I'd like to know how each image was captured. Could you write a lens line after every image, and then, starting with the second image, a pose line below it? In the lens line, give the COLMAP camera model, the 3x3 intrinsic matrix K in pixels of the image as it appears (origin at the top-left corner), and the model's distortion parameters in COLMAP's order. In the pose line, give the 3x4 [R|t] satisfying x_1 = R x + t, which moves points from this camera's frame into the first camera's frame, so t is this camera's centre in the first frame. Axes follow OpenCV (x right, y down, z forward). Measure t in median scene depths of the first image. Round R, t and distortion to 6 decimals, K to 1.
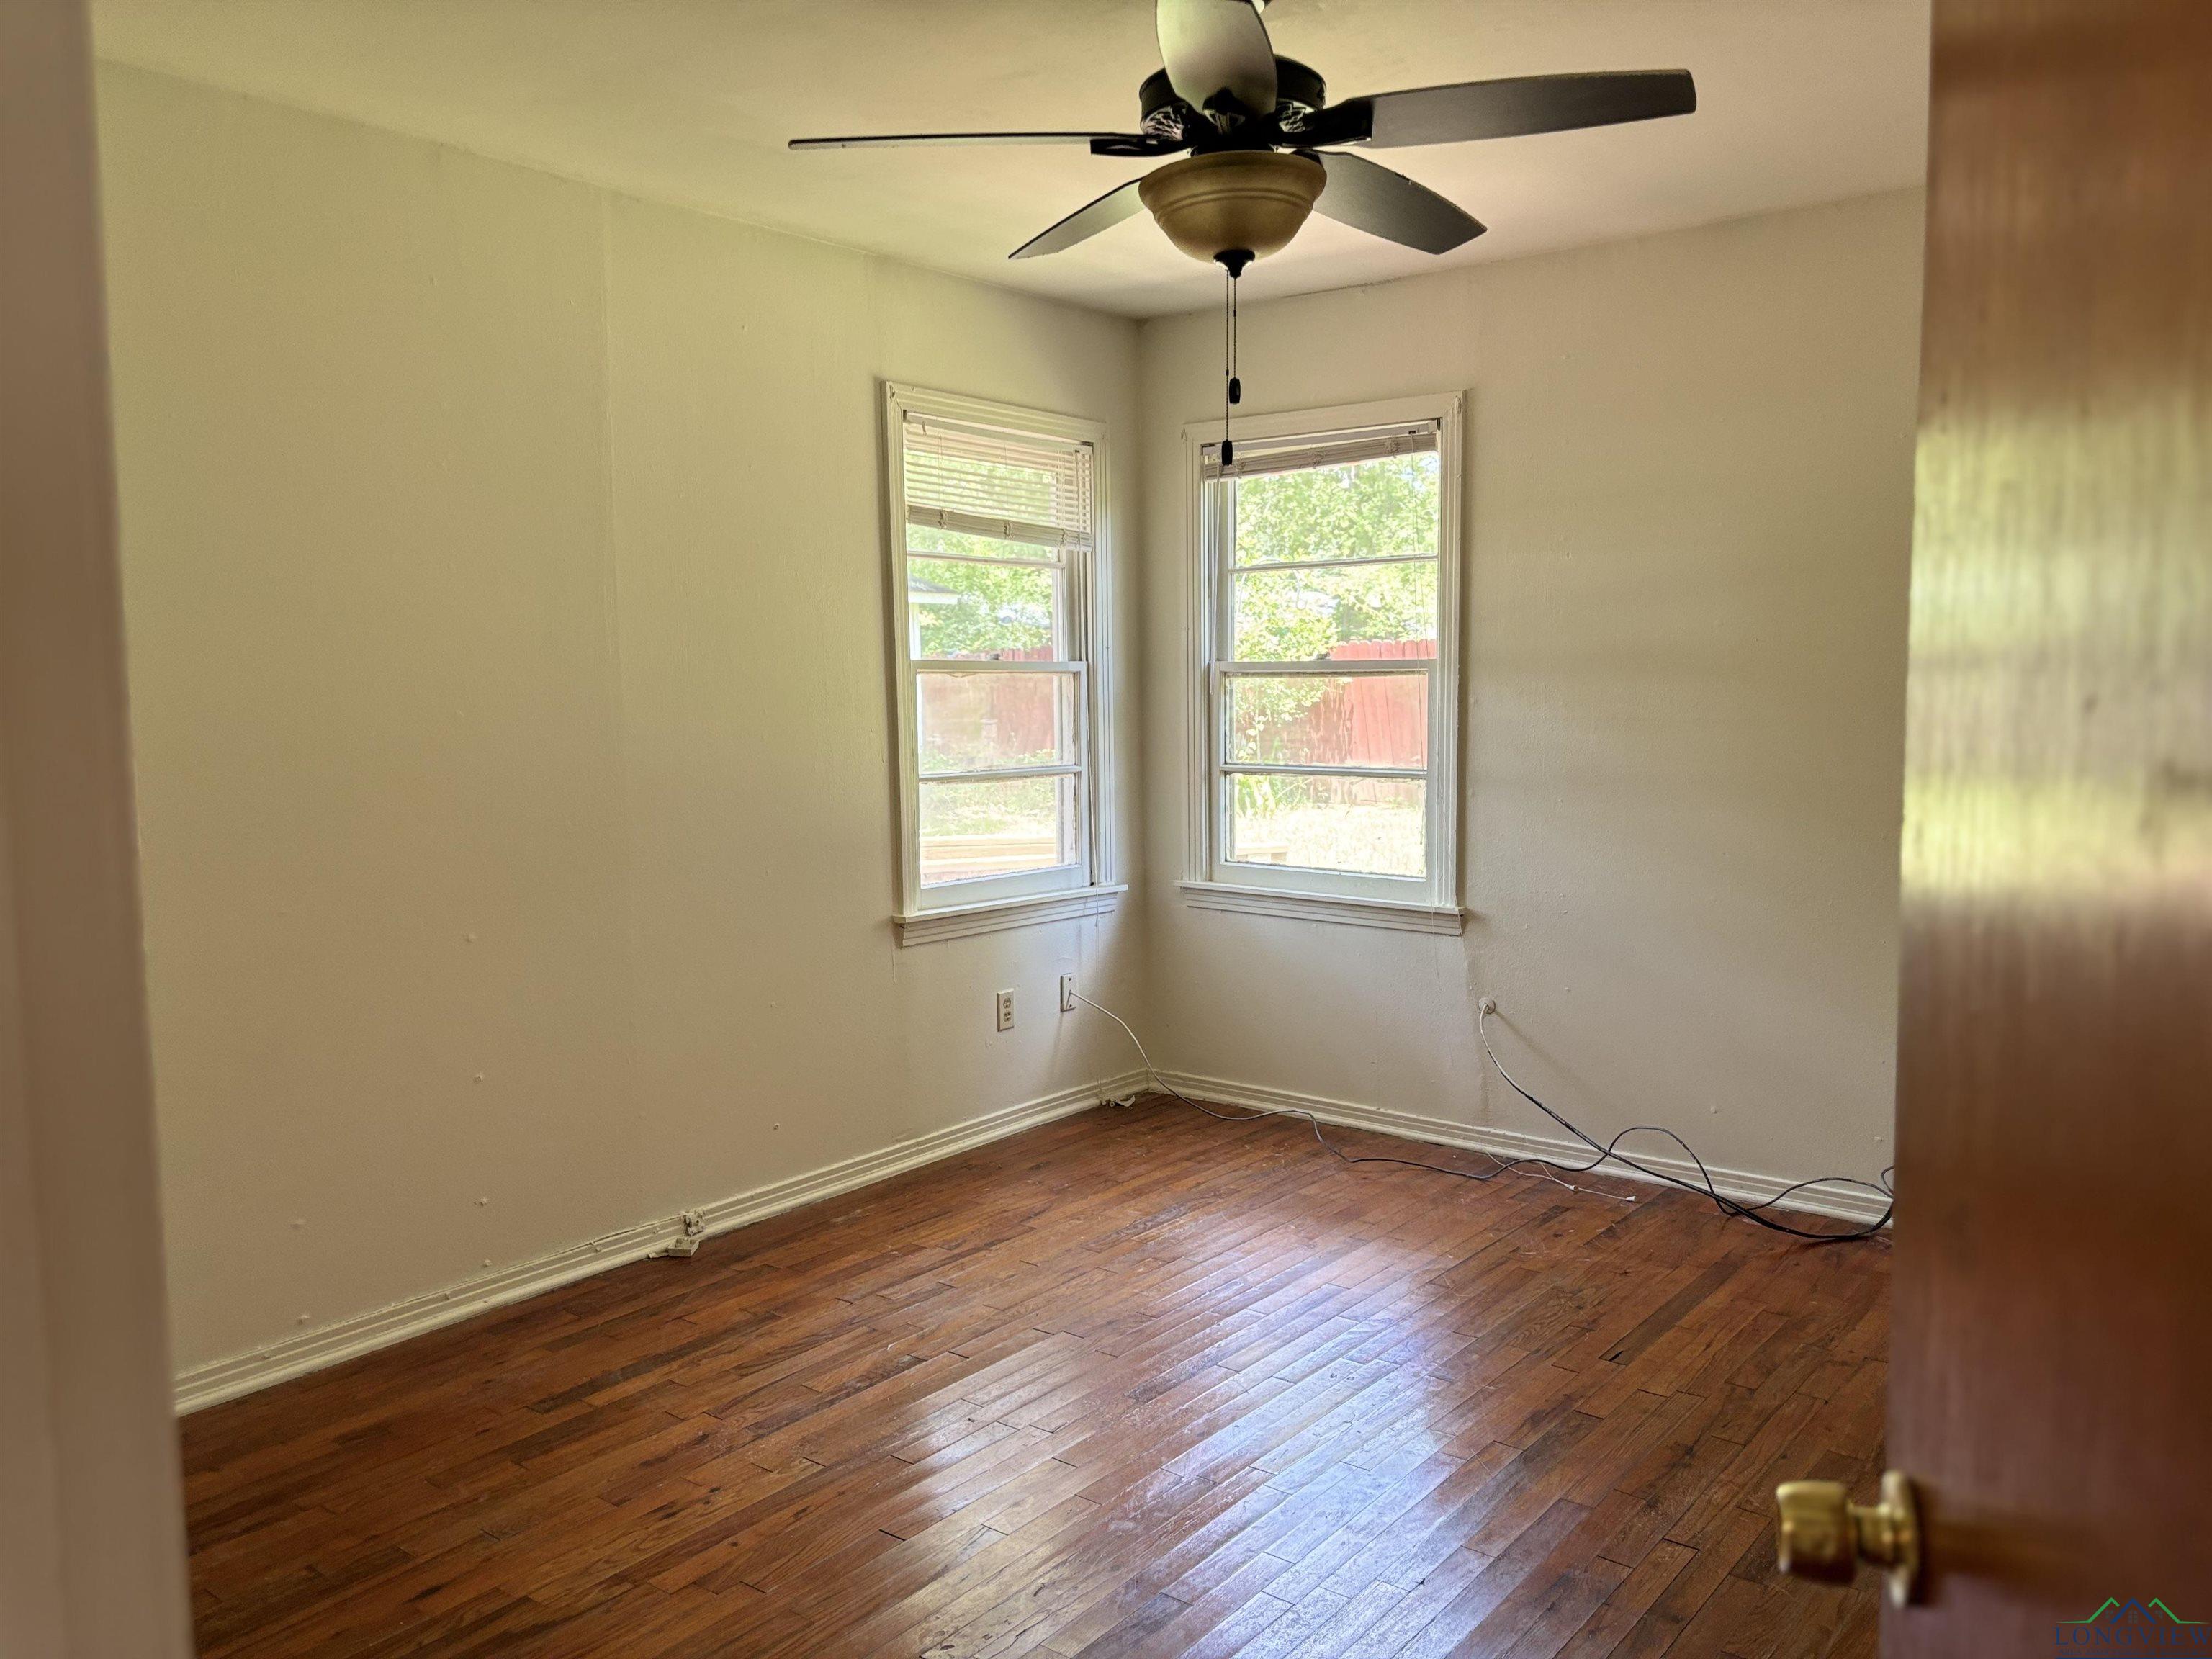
lens RADIAL K [[1678.0, 0, 1106.0], [0, 1678.0, 829.5], [0, 0, 1]] dist [0.006216, 0.004628]
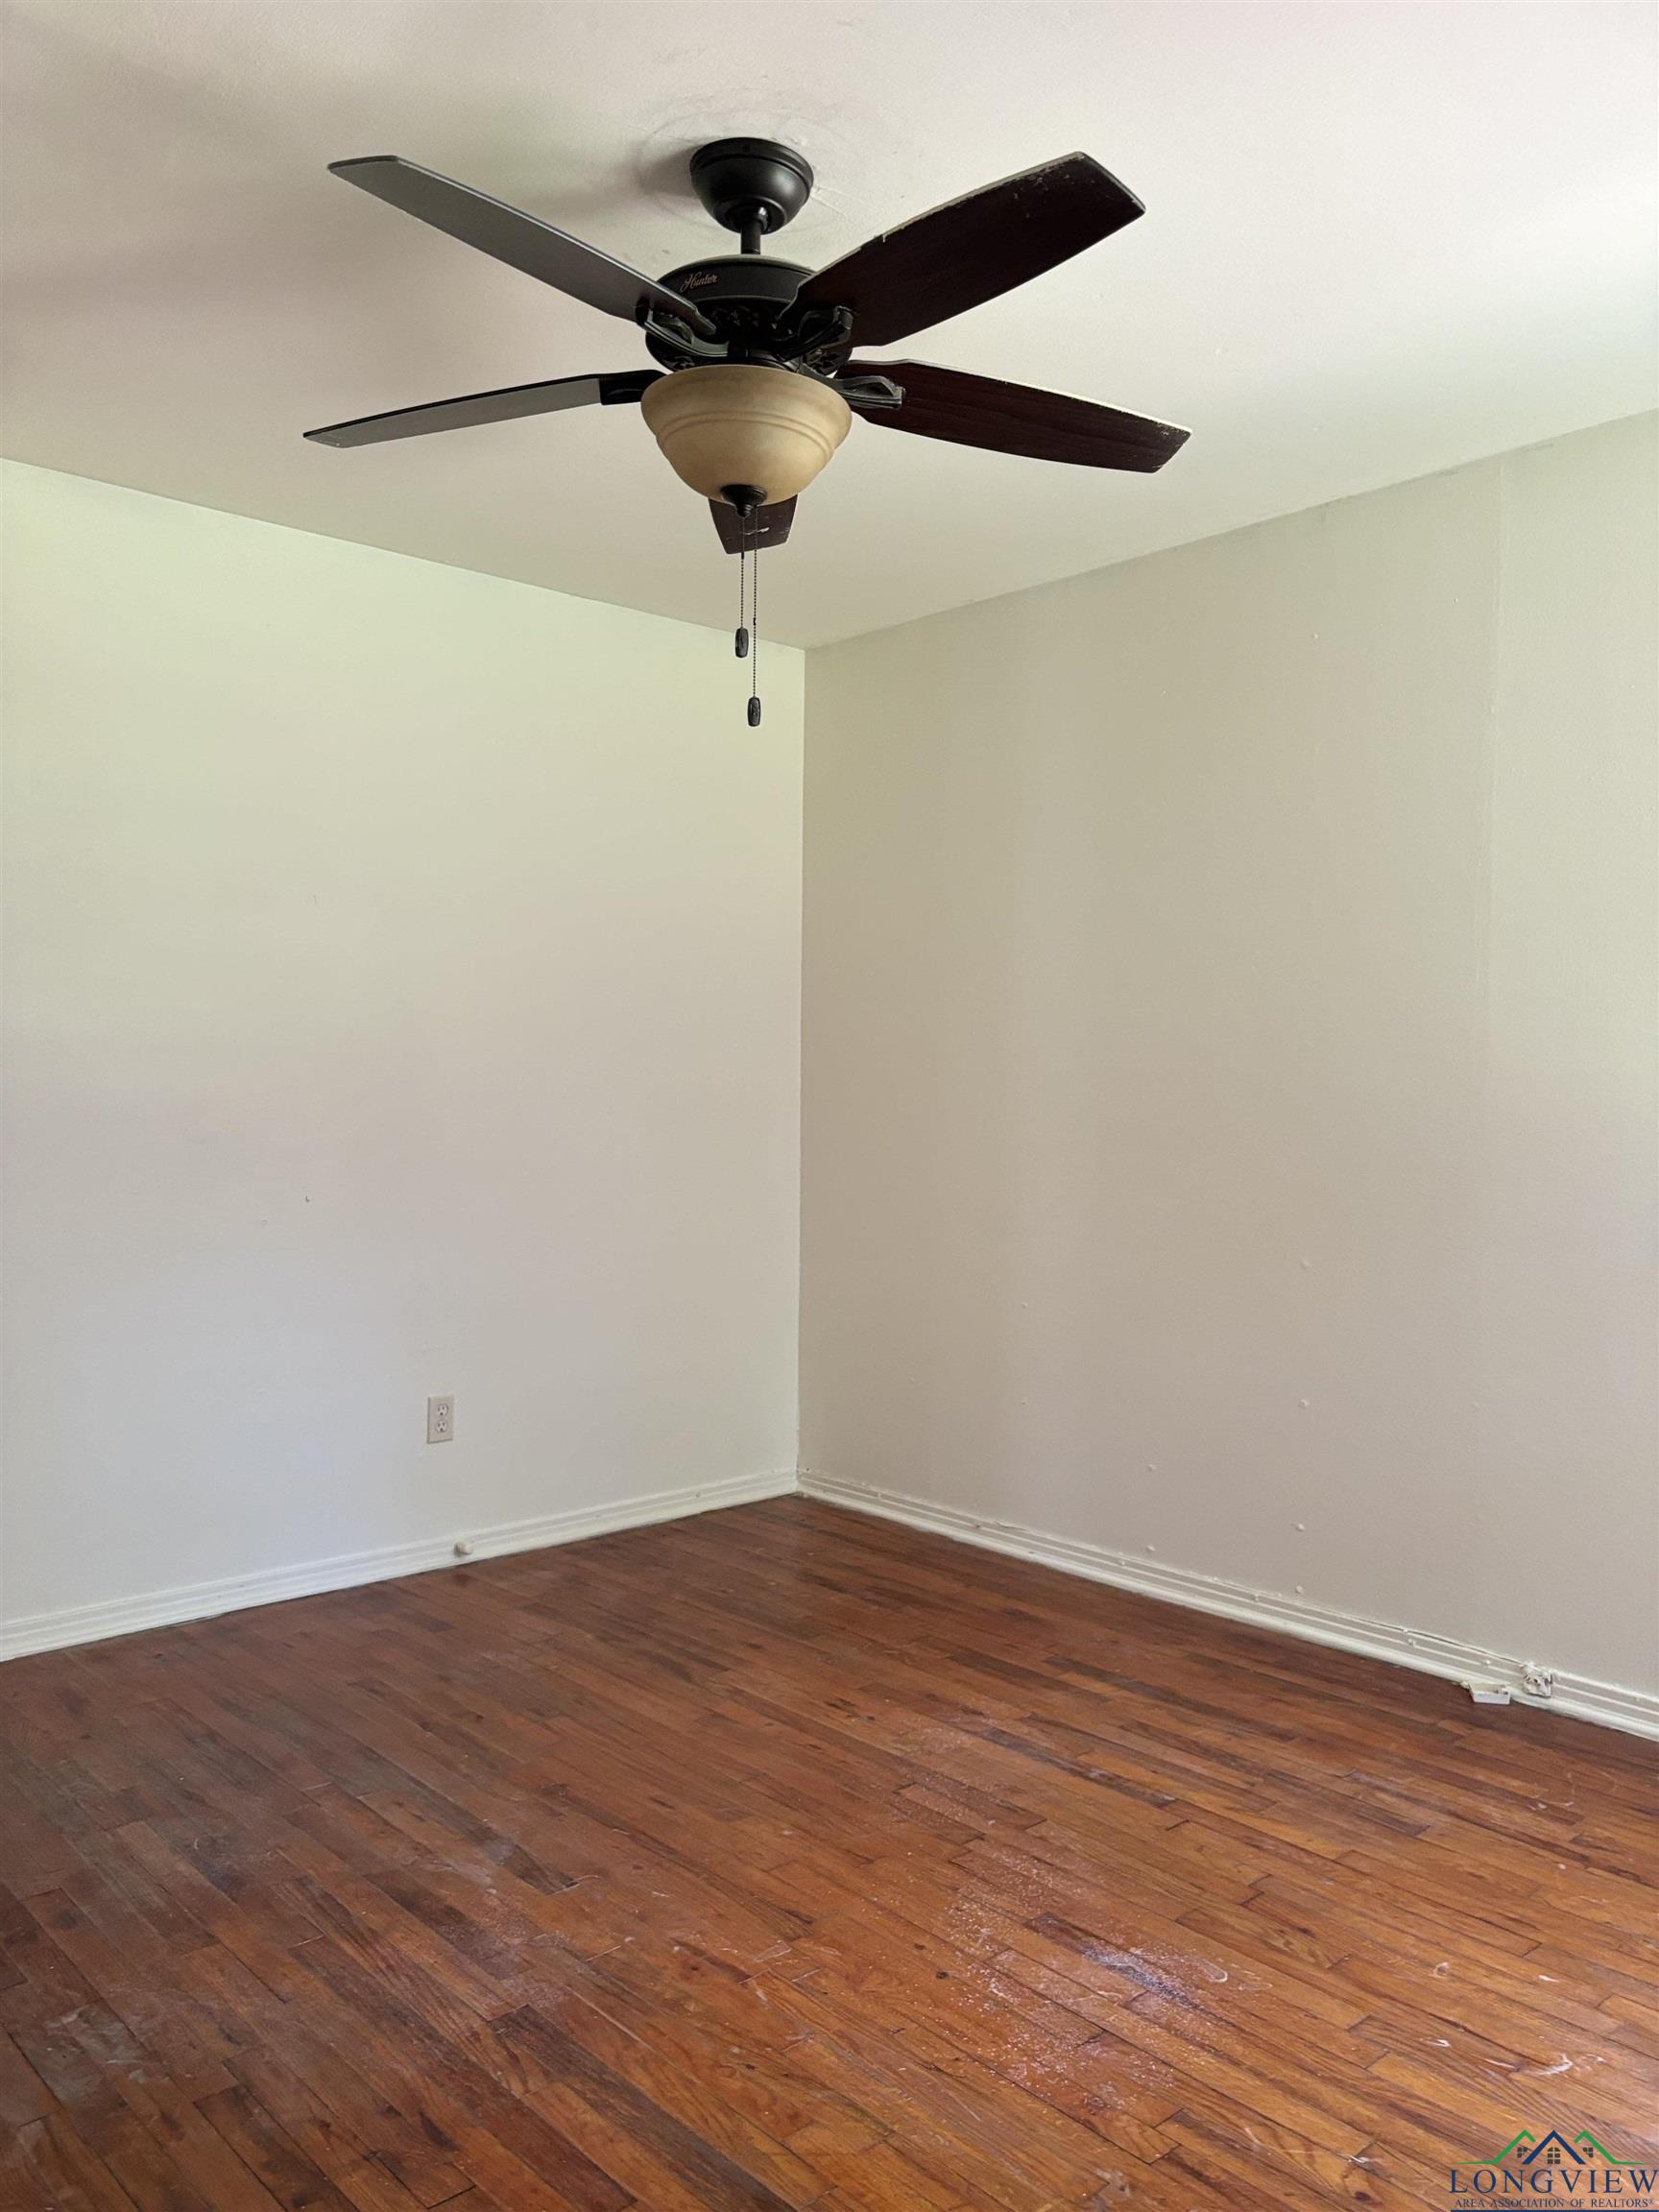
lens RADIAL K [[1678.0, 0, 829.5], [0, 1678.0, 1106.0], [0, 0, 1]] dist [0.006216, 0.004628]
pose [[-0.162360, 0.035383, -0.986097, 0.738452], [-0.087447, 0.994909, 0.050097, -0.071488], [0.982849, 0.094365, -0.158439, 0.903257]]
